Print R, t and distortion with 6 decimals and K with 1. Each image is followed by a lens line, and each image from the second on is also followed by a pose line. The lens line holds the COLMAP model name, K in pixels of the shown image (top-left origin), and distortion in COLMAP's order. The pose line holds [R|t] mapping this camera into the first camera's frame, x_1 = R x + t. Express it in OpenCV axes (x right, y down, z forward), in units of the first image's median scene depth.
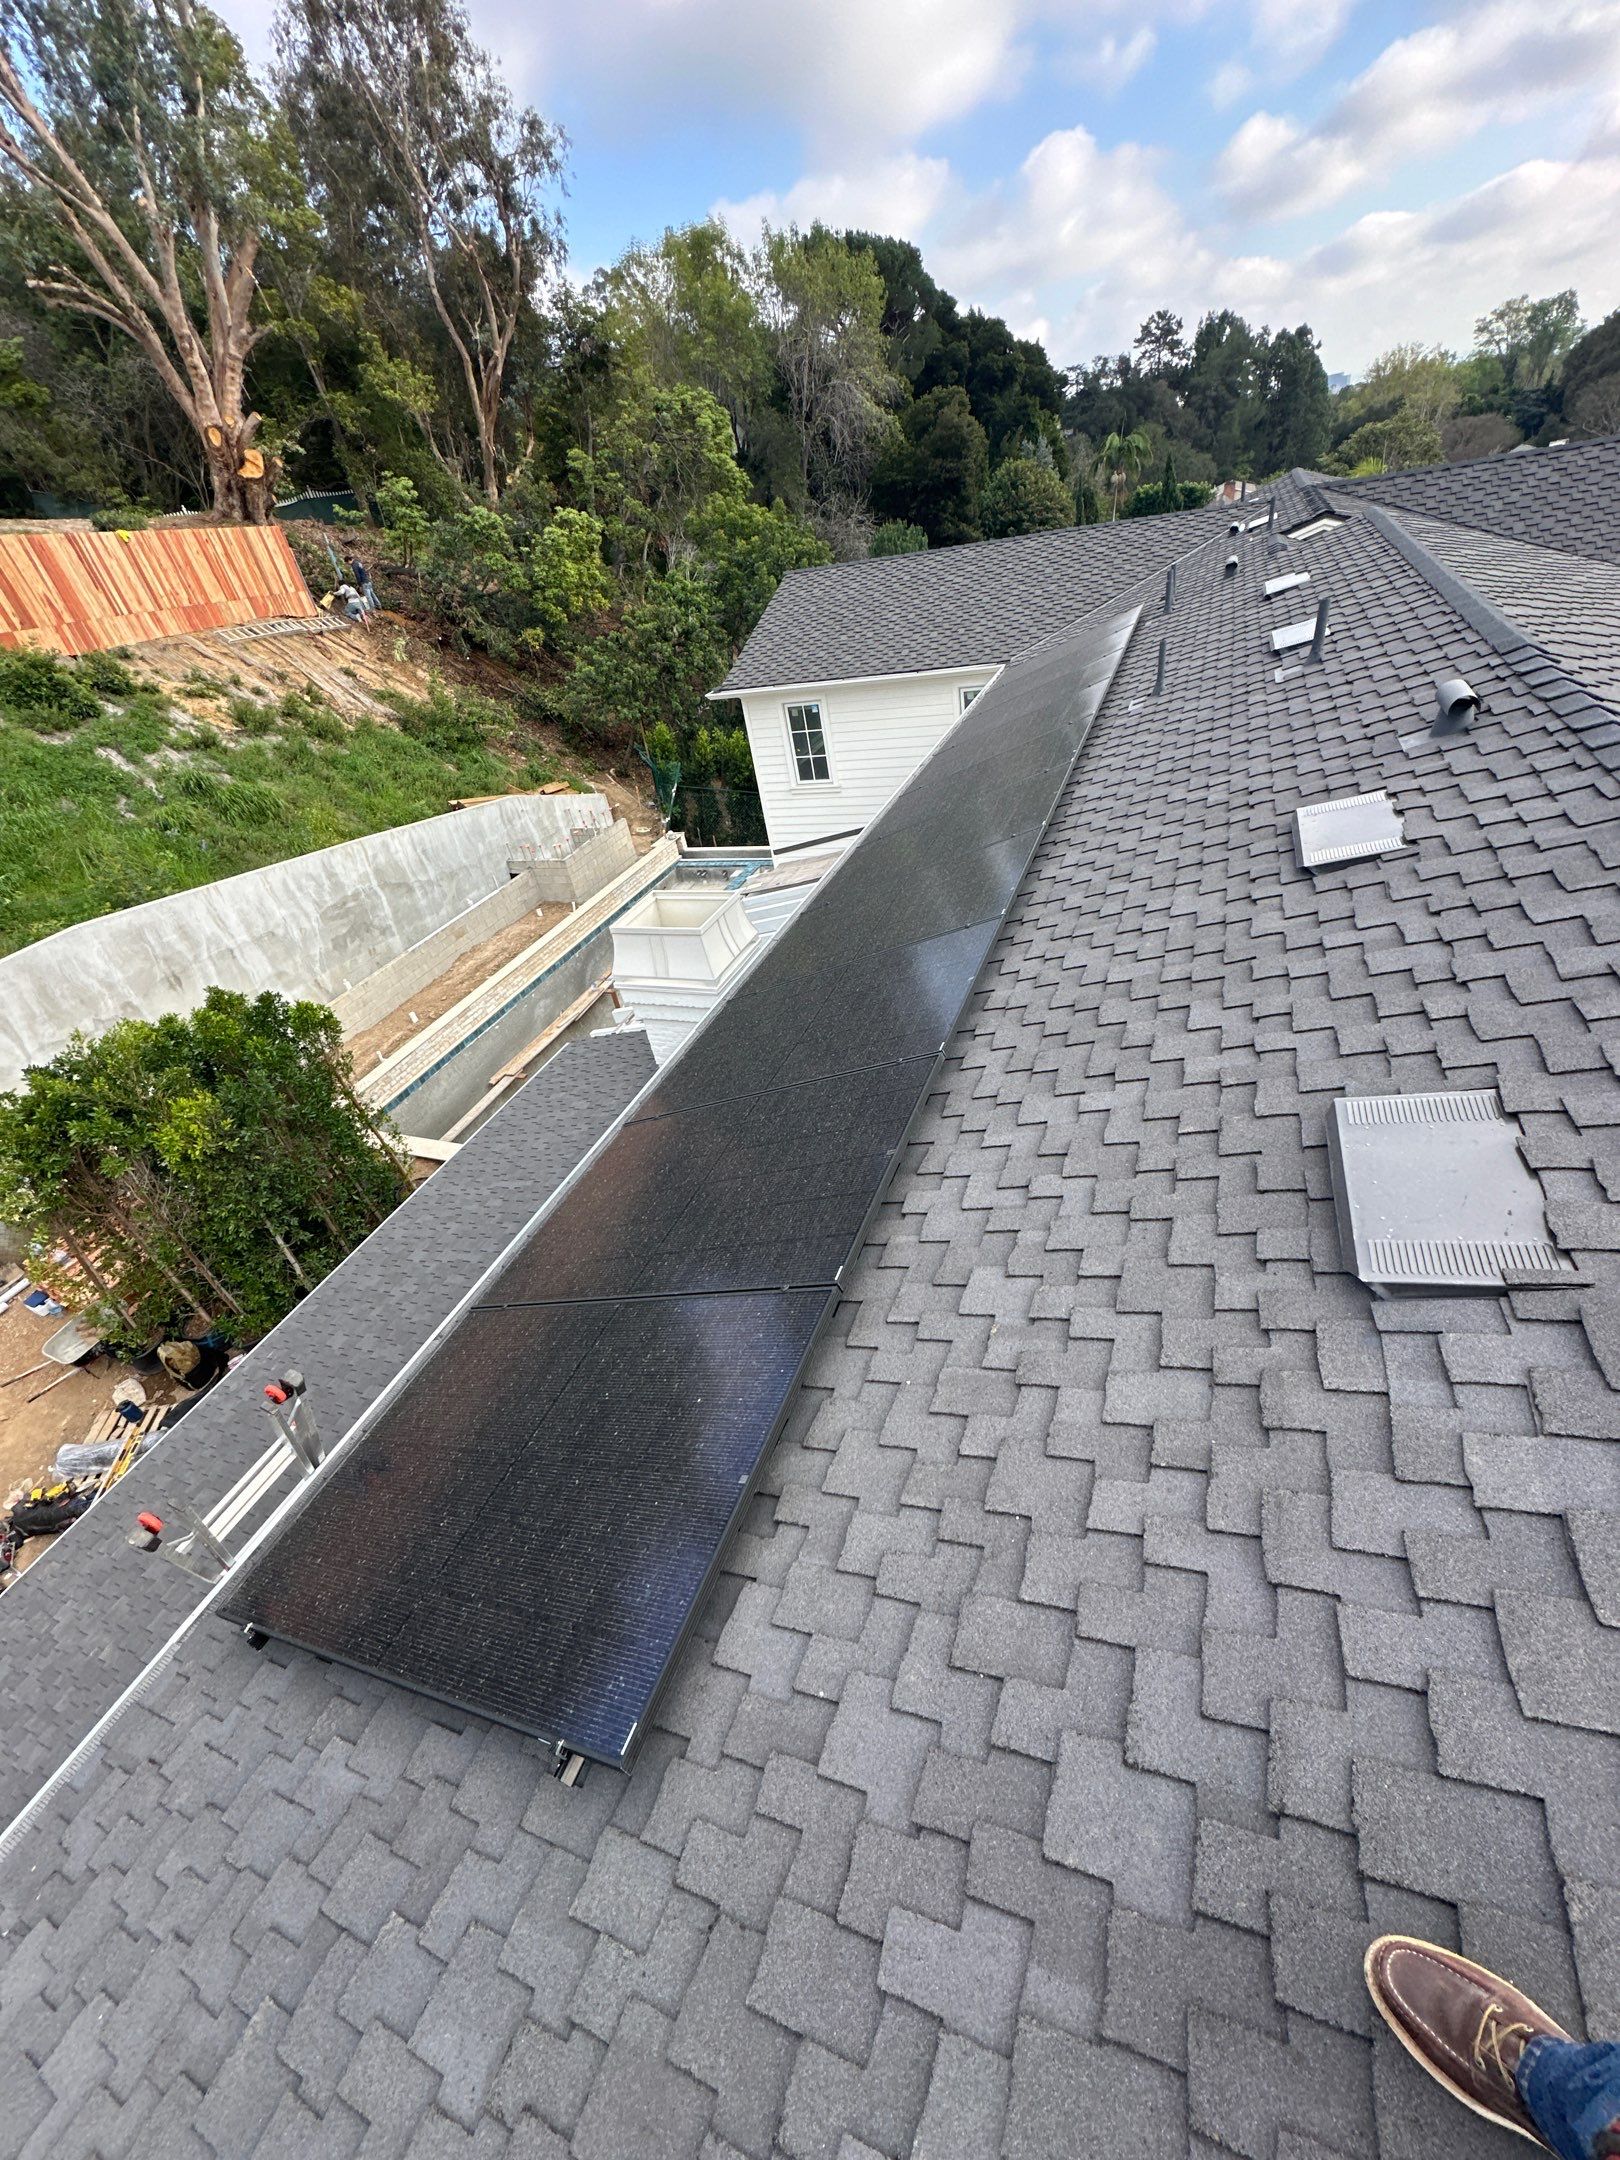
lens RADIAL K [[862.9, 0, 812.9], [0, 862.9, 1082.1], [0, 0, 1]] dist [-0.009971, 0.000146]
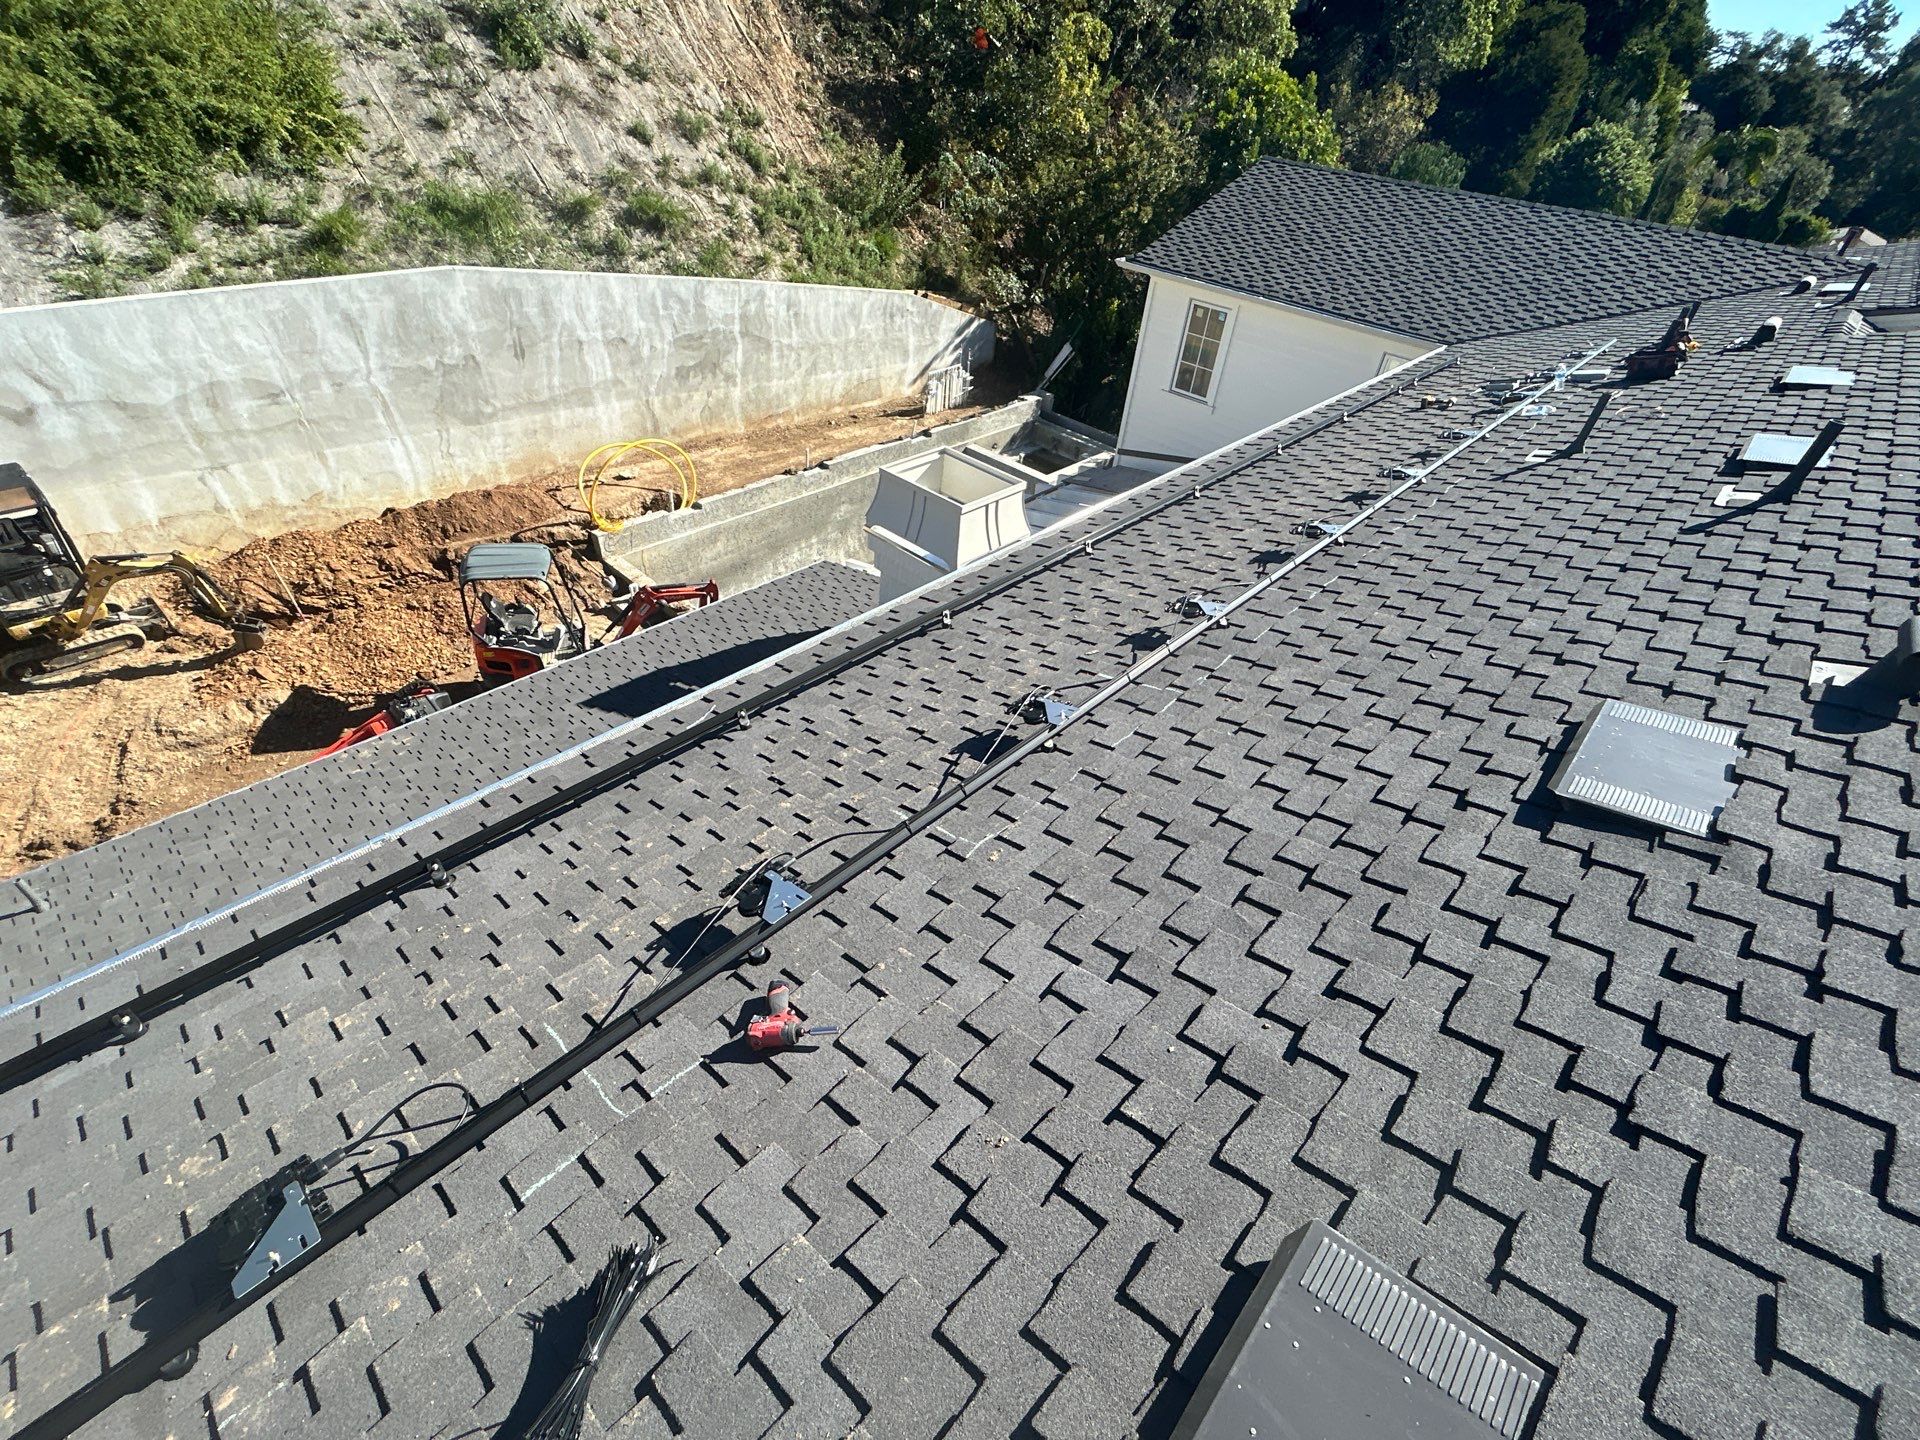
lens RADIAL K [[867.7, 0, 960.0], [0, 867.7, 720.0], [0, 0, 1]] dist [-0.002375, 0.000556]
pose [[0.901854, 0.412473, -0.128553, 0.129244], [-0.400822, 0.909843, 0.107367, -0.118924], [0.161249, -0.045303, 0.985873, 0.148976]]
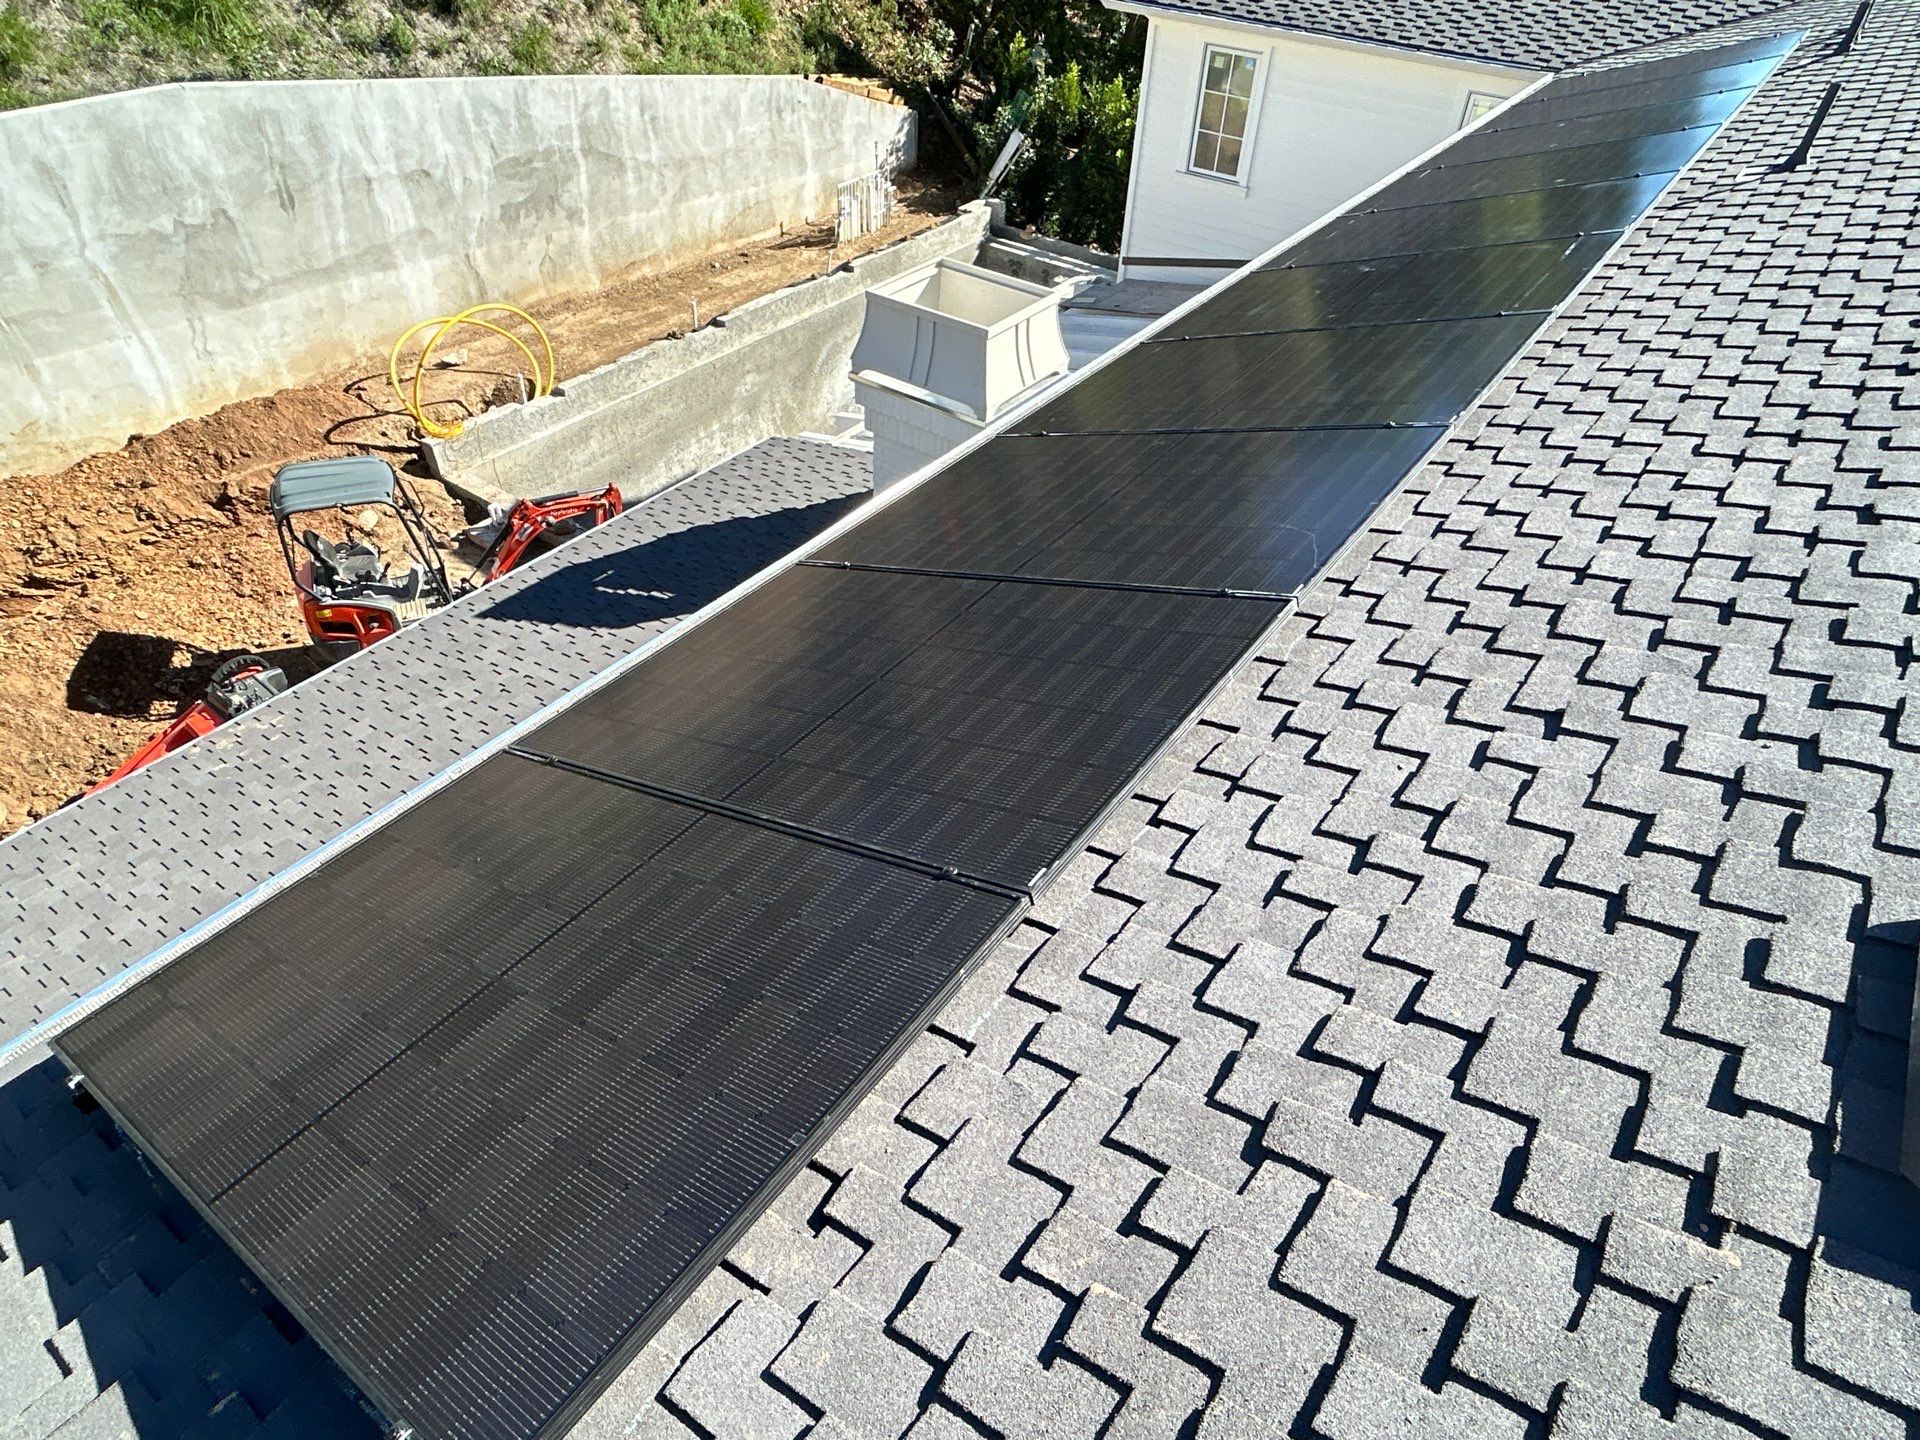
lens RADIAL K [[1161.1, 0, 960.0], [0, 1161.1, 720.0], [0, 0, 1]] dist [-0.008134, 0.007020]
pose [[0.948756, 0.311031, -0.055879, -0.006148], [-0.302143, 0.944634, 0.127973, 0.009365], [0.092589, -0.104532, 0.990202, 0.076892]]
